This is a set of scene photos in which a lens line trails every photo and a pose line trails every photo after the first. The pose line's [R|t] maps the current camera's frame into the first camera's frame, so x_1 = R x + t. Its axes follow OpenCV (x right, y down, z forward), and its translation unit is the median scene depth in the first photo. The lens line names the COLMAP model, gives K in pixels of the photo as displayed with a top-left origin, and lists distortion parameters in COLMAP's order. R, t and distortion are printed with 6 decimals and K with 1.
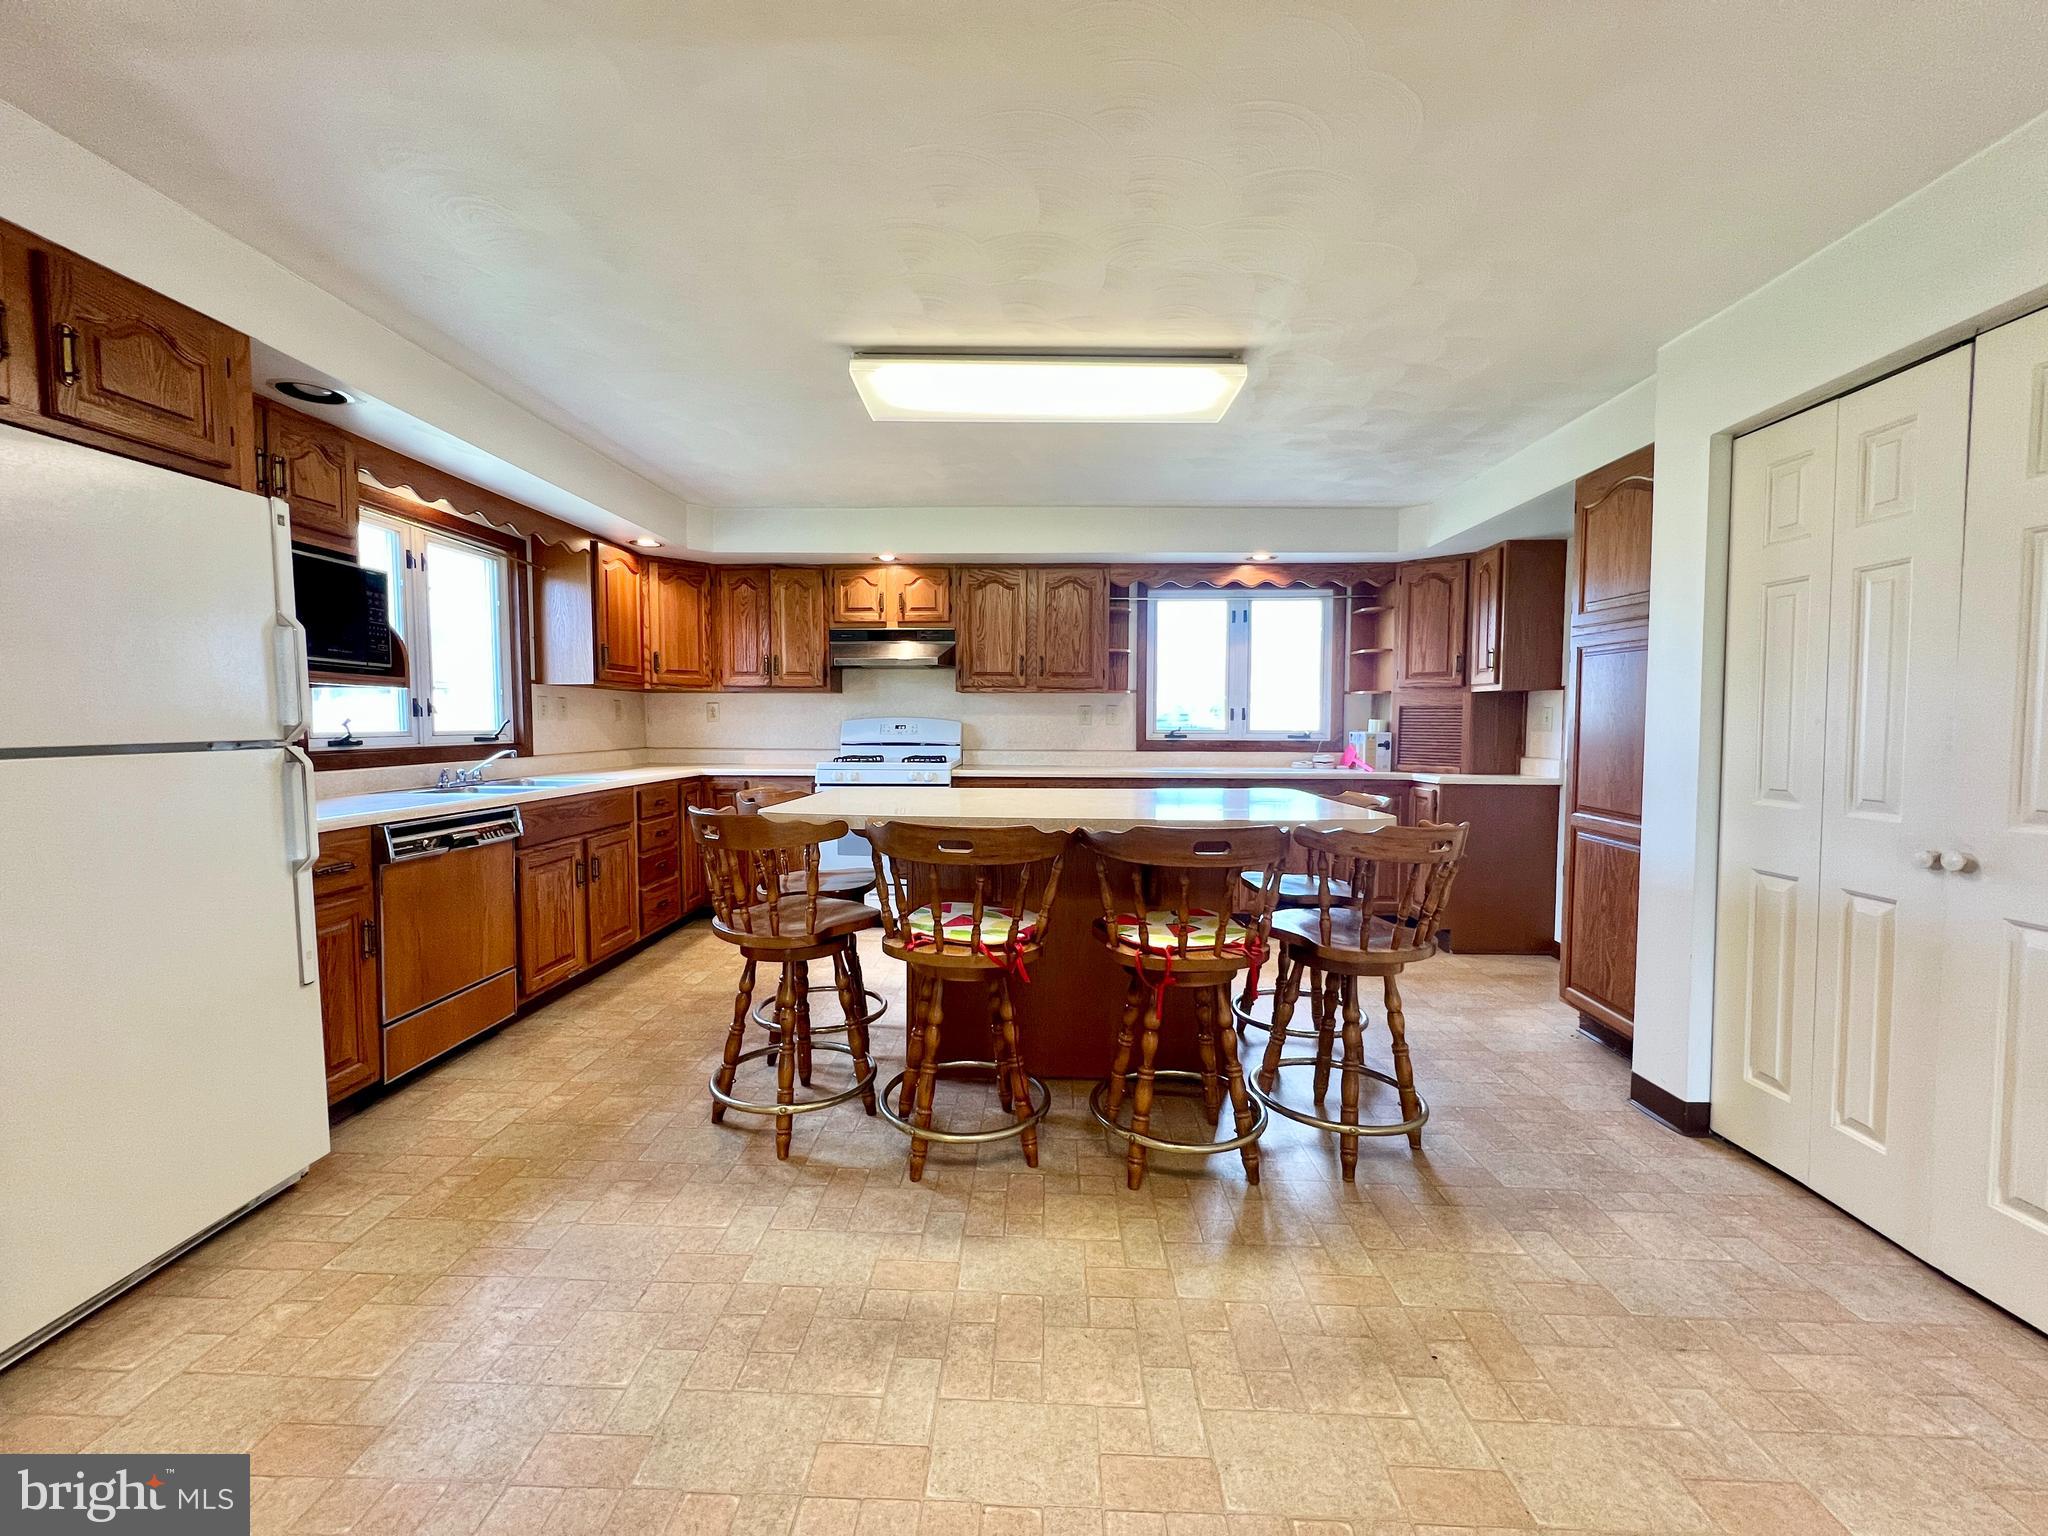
lens RADIAL K [[819.1, 0, 1017.8], [0, 819.1, 764.5], [0, 0, 1]] dist [-0.001408, -0.000481]
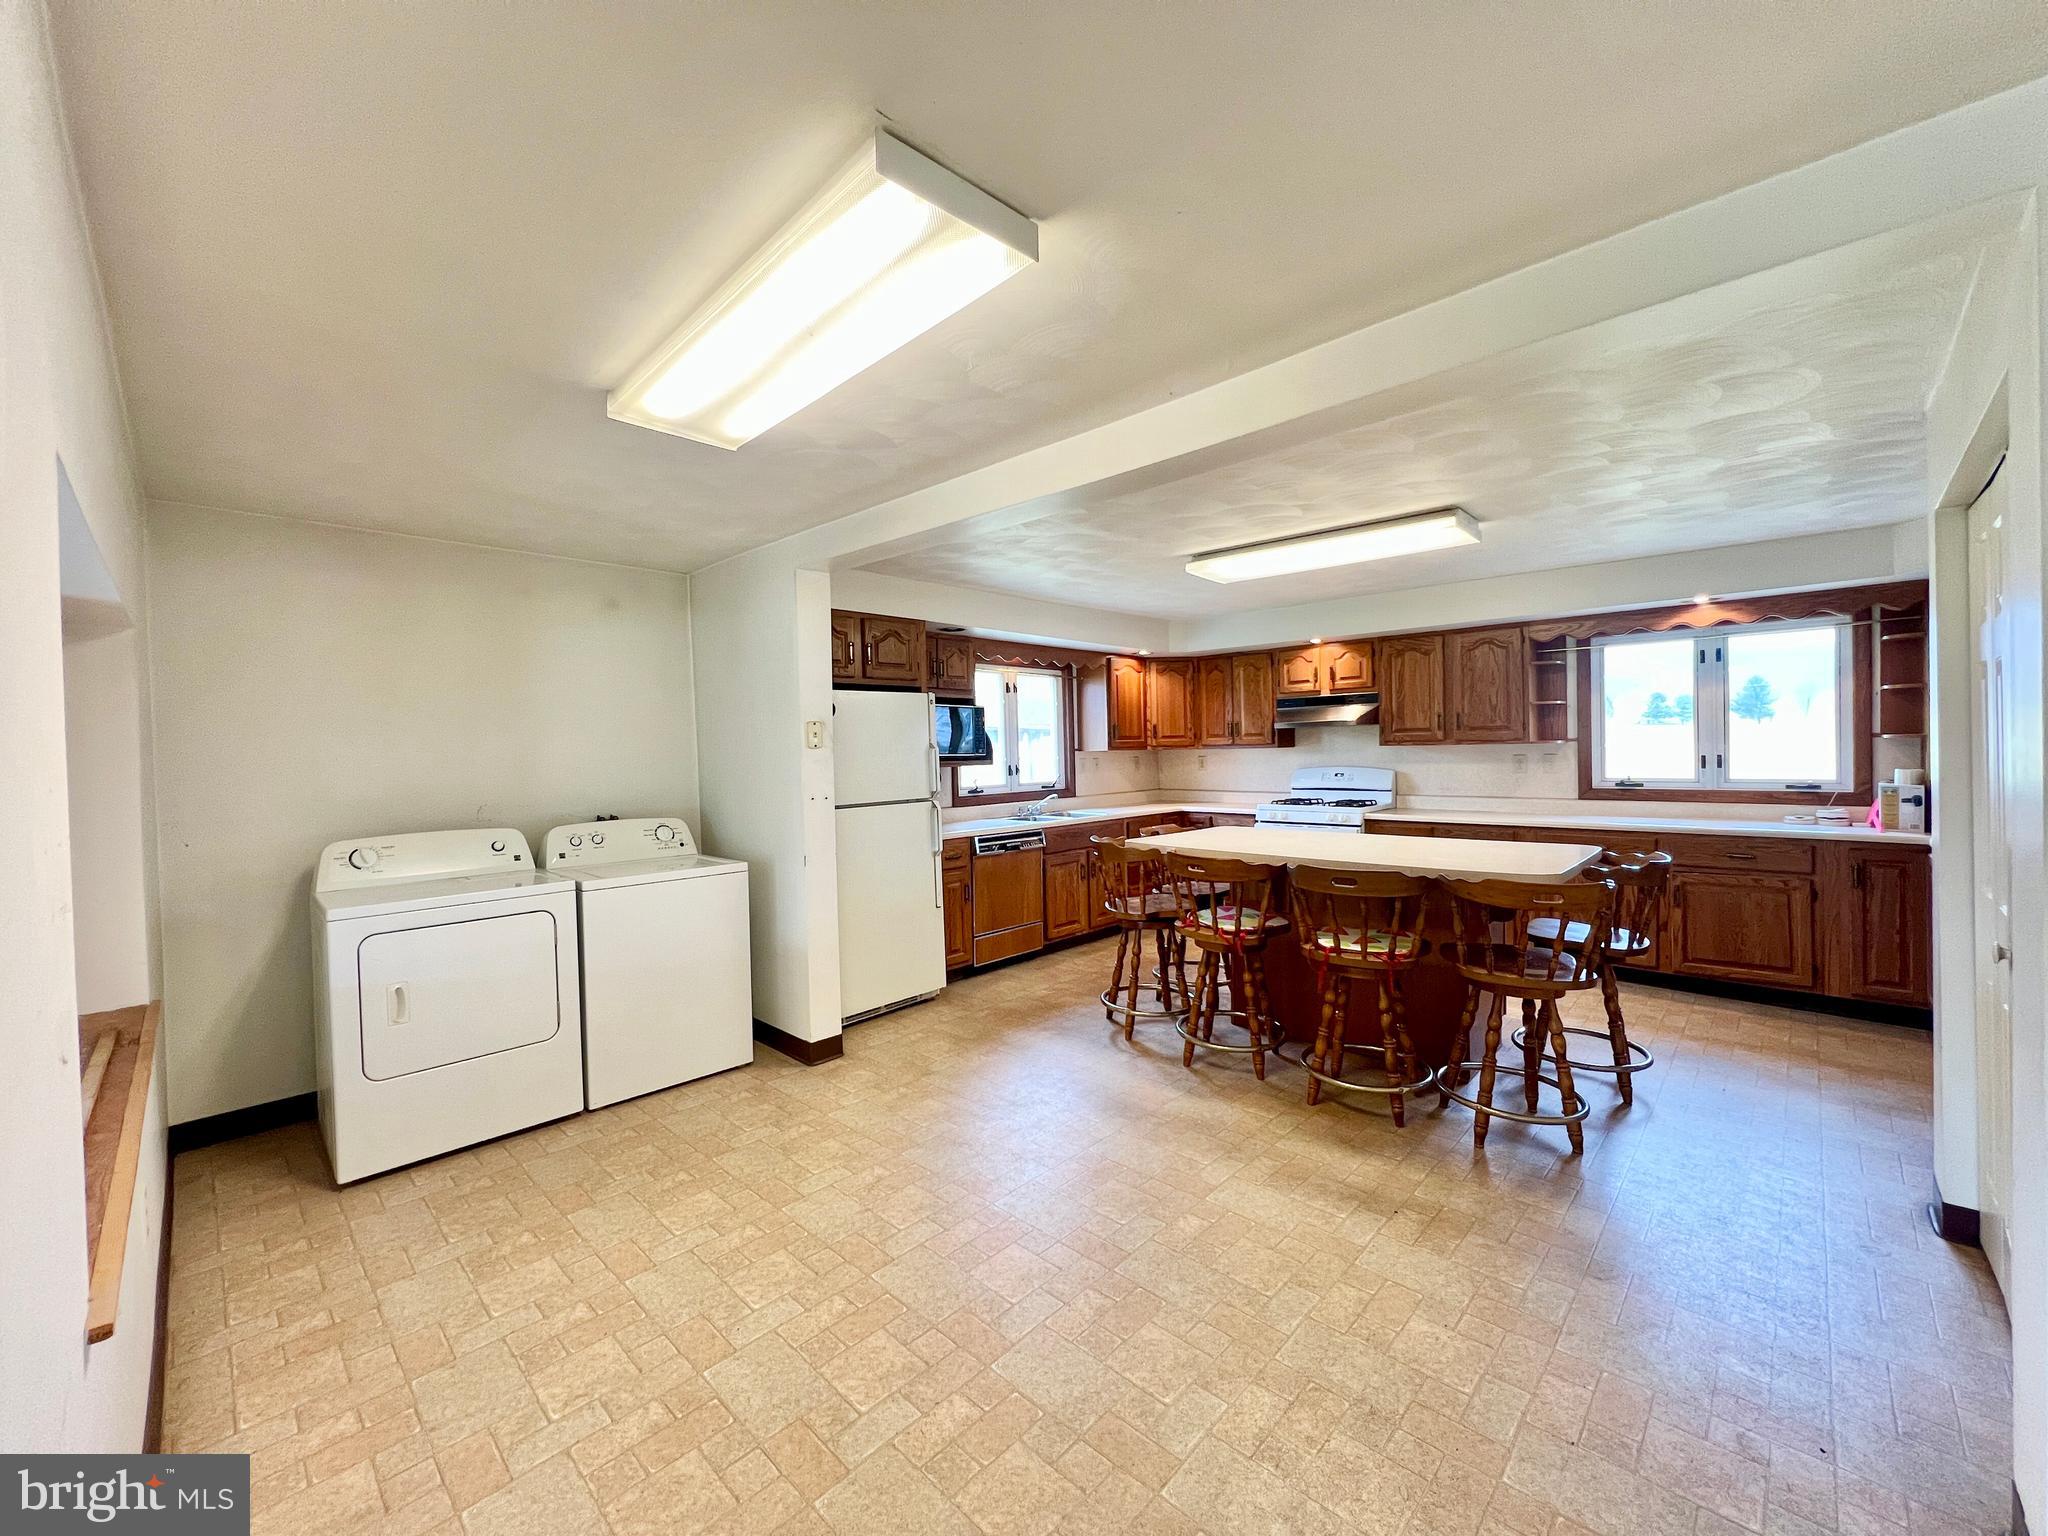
lens RADIAL K [[819.1, 0, 1019.5], [0, 819.1, 764.1], [0, 0, 1]] dist [-0.001408, -0.000481]
pose [[0.745511, -0.005669, -0.666469, 0.384547], [-0.012504, 0.999669, -0.022489, -0.036235], [0.666376, 0.025099, 0.745193, -0.257106]]
